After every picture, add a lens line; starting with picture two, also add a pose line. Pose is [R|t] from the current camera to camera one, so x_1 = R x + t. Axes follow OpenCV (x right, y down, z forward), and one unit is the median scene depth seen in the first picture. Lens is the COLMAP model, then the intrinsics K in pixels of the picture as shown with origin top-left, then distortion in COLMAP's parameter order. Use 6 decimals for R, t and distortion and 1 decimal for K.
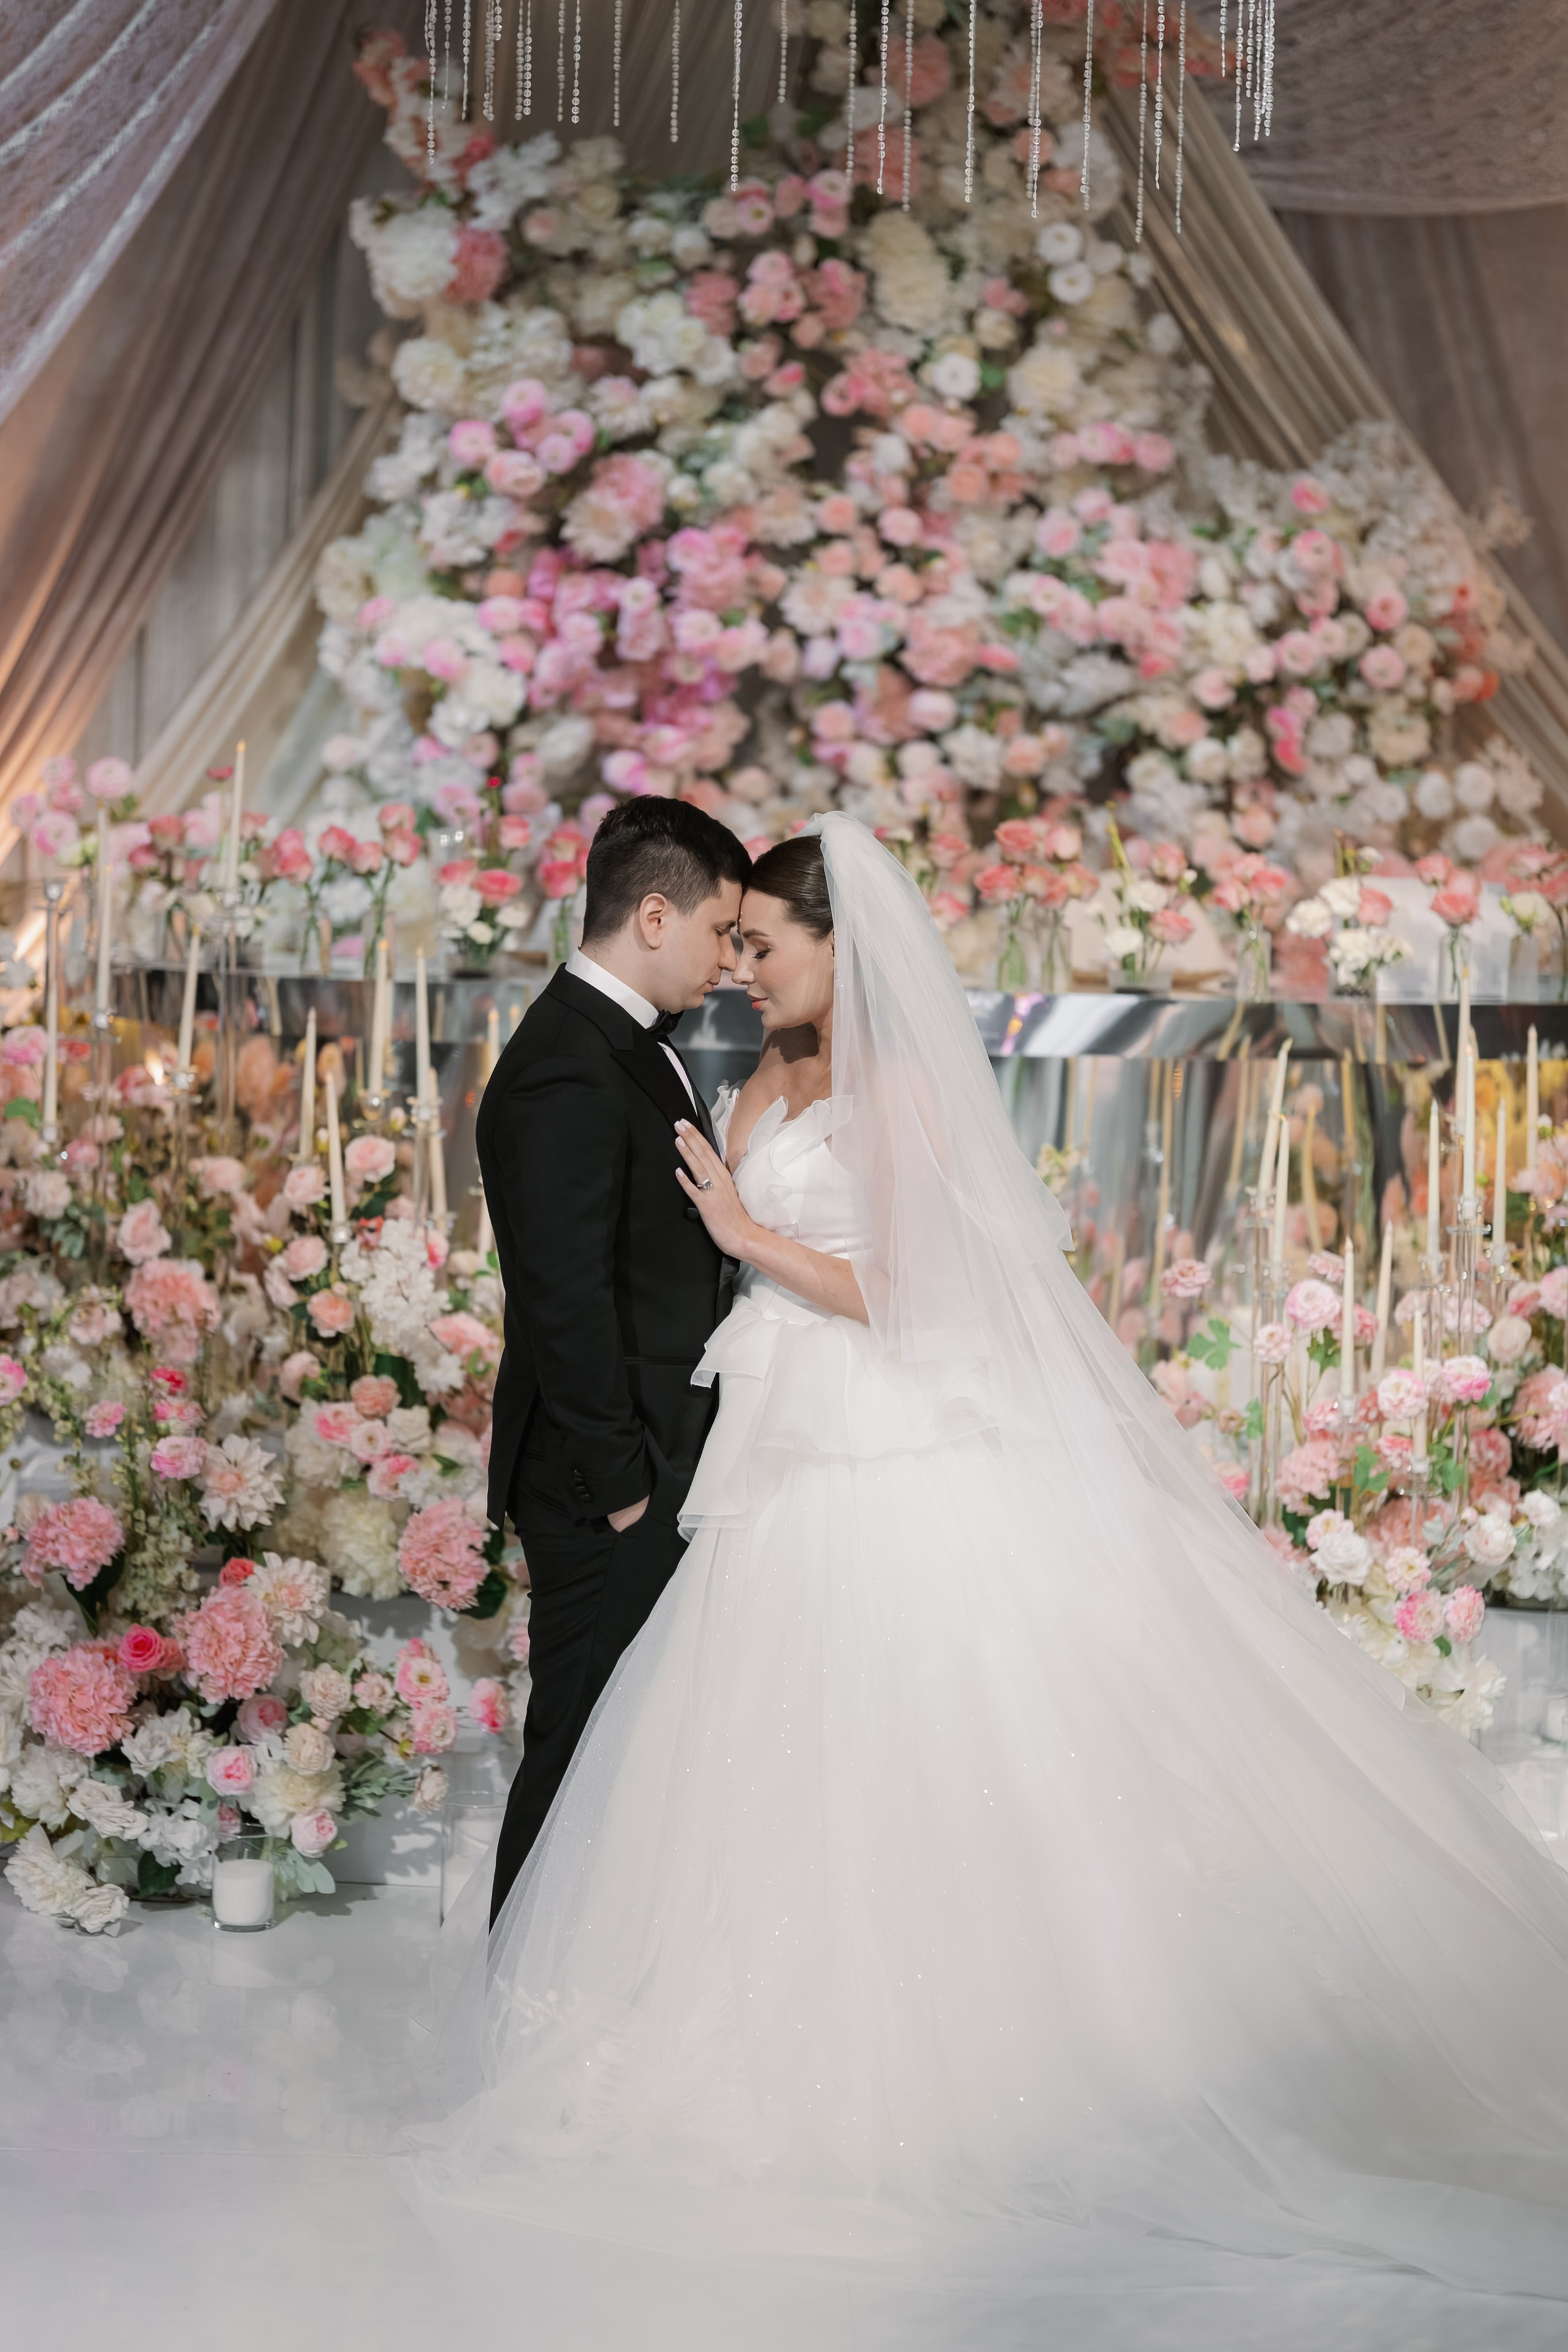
lens RADIAL K [[5847.8, 0, 784.0], [0, 5847.8, 1176.0], [0, 0, 1]] dist [-0.081124, -0.577131]
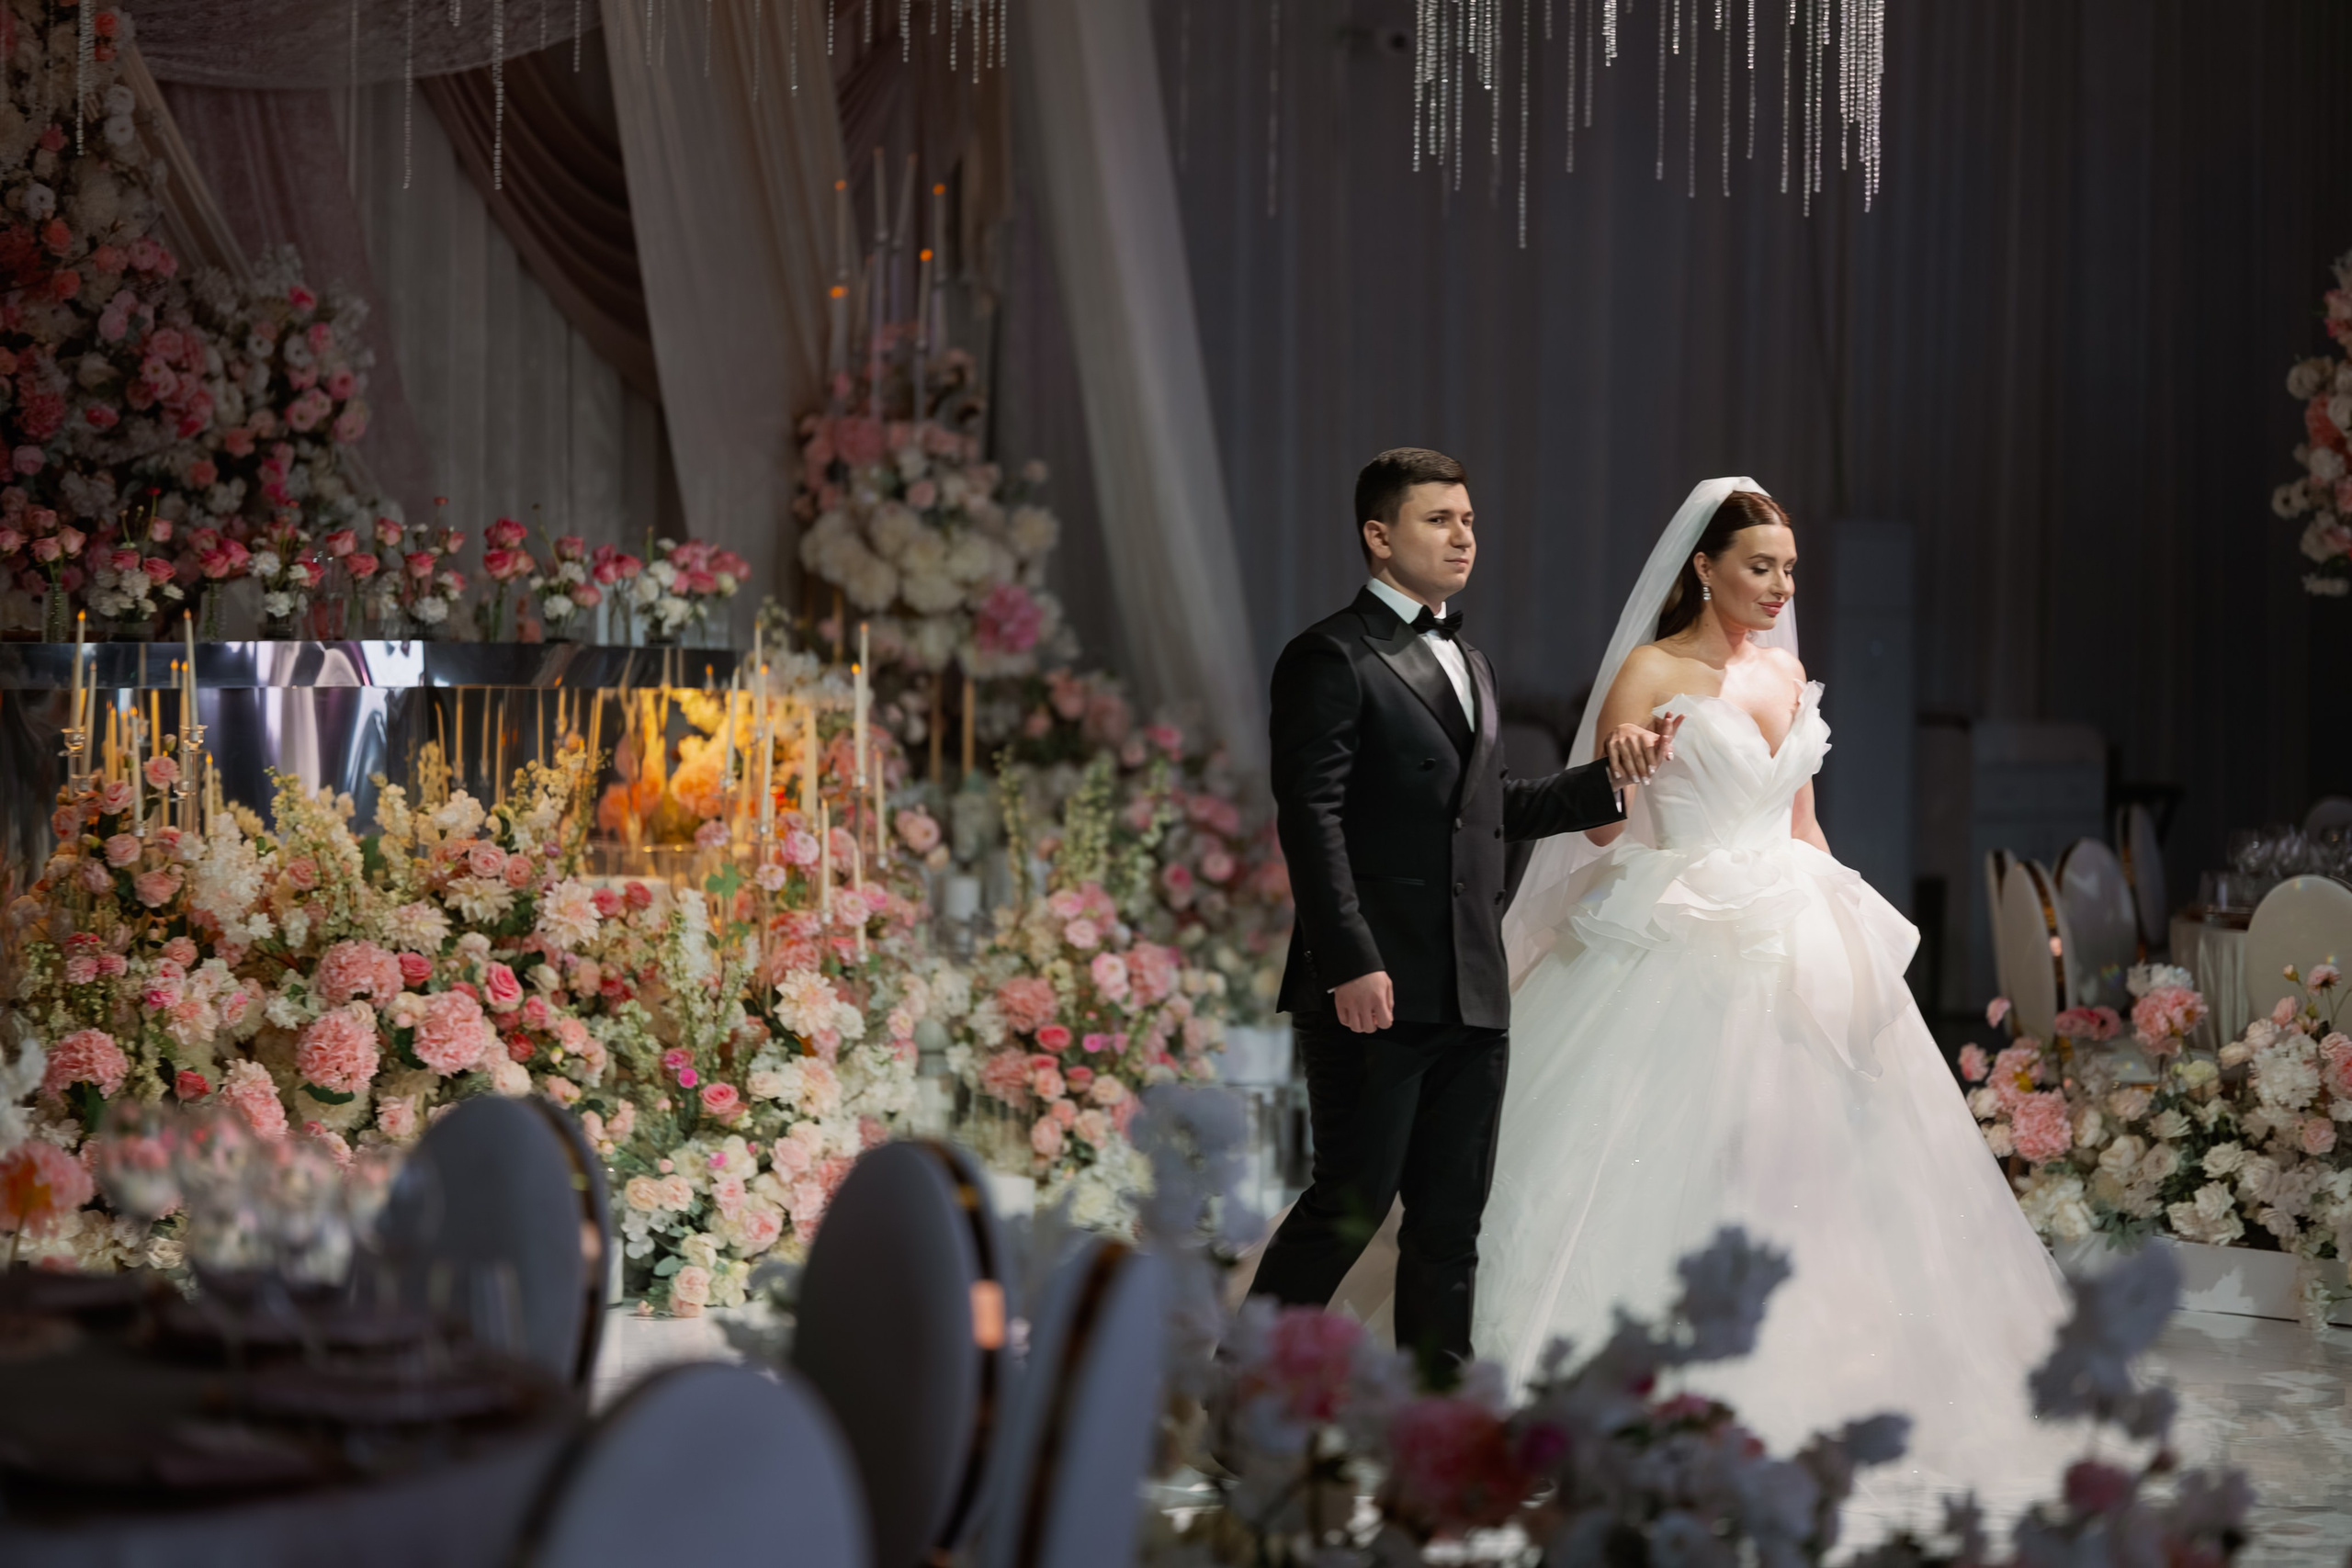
lens RADIAL K [[5847.3, 0, 1176.0], [0, 5847.3, 784.0], [0, 0, 1]] dist [-0.081124, -0.577131]
pose [[0.746317, -0.032159, 0.664813, -0.639171], [0.064824, 0.997596, -0.024514, 0.038383], [-0.662427, 0.061391, 0.746607, -0.109843]]
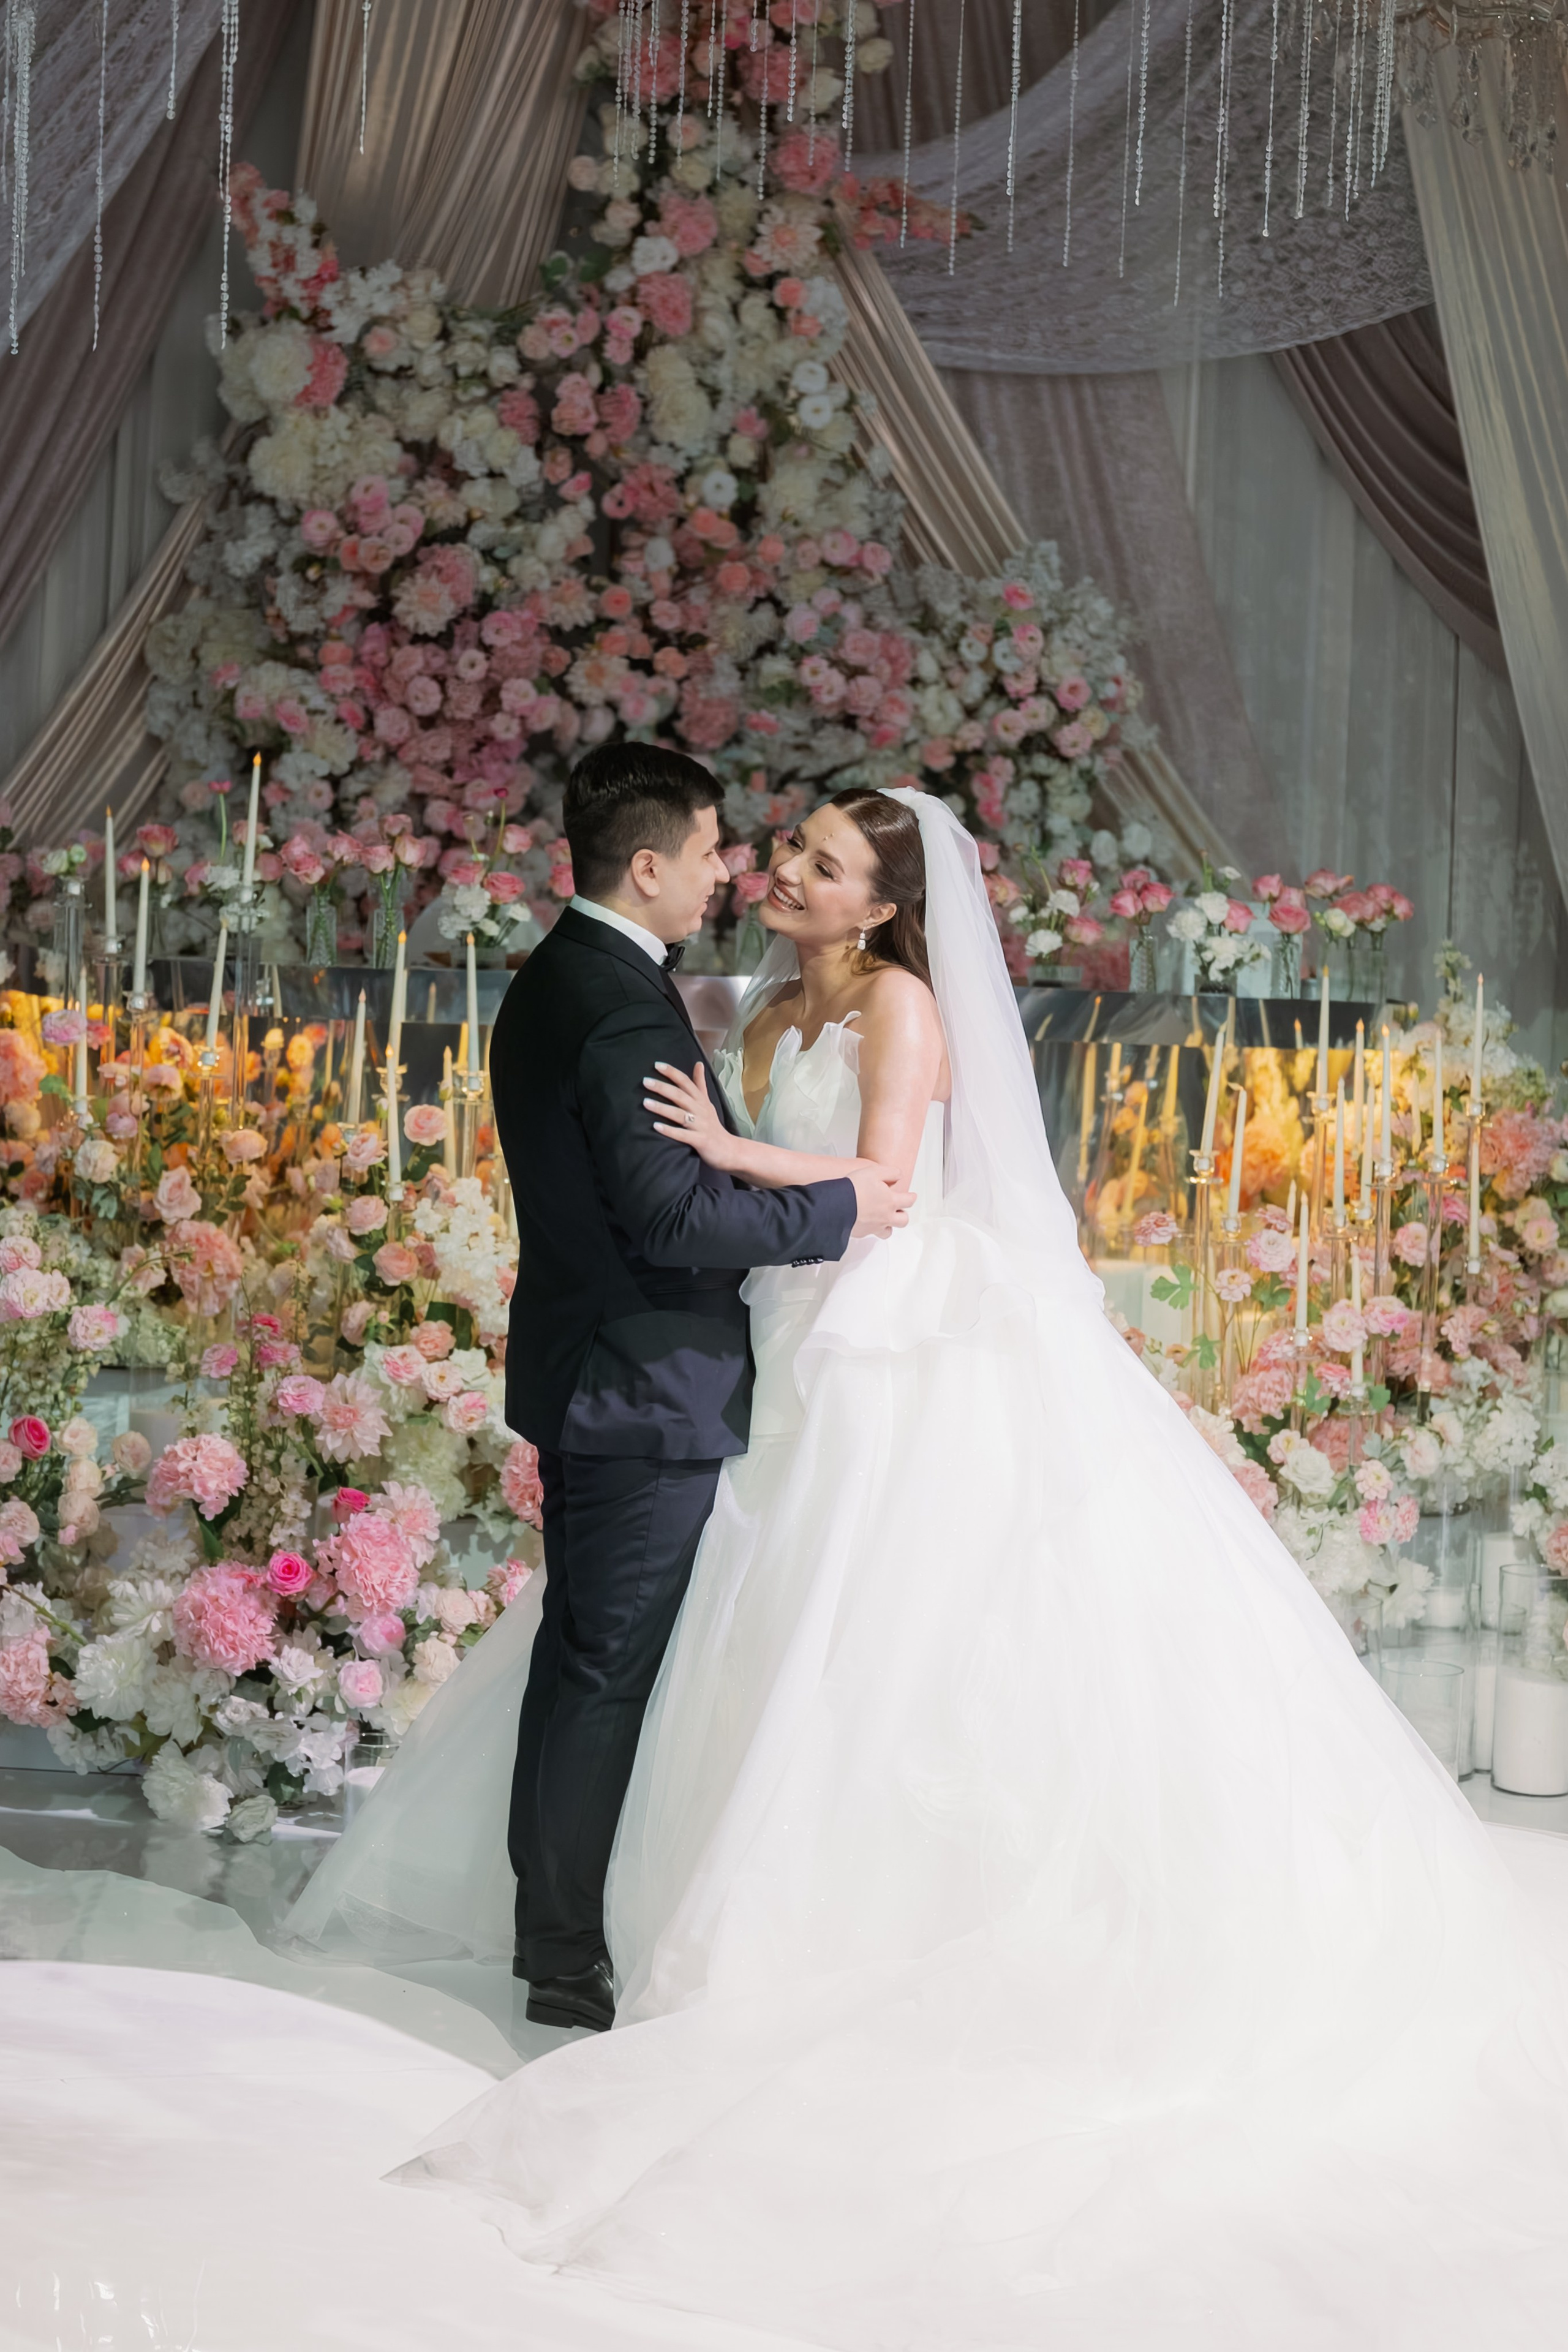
lens RADIAL K [[4122.6, 0, 784.0], [0, 4122.6, 1176.0], [0, 0, 1]] dist [0.028673, 0.087779]
pose [[0.976446, -0.000998, 0.215758, -0.139482], [0.003920, 0.999906, -0.013113, 0.013893], [-0.215725, 0.013650, 0.976359, 0.181312]]
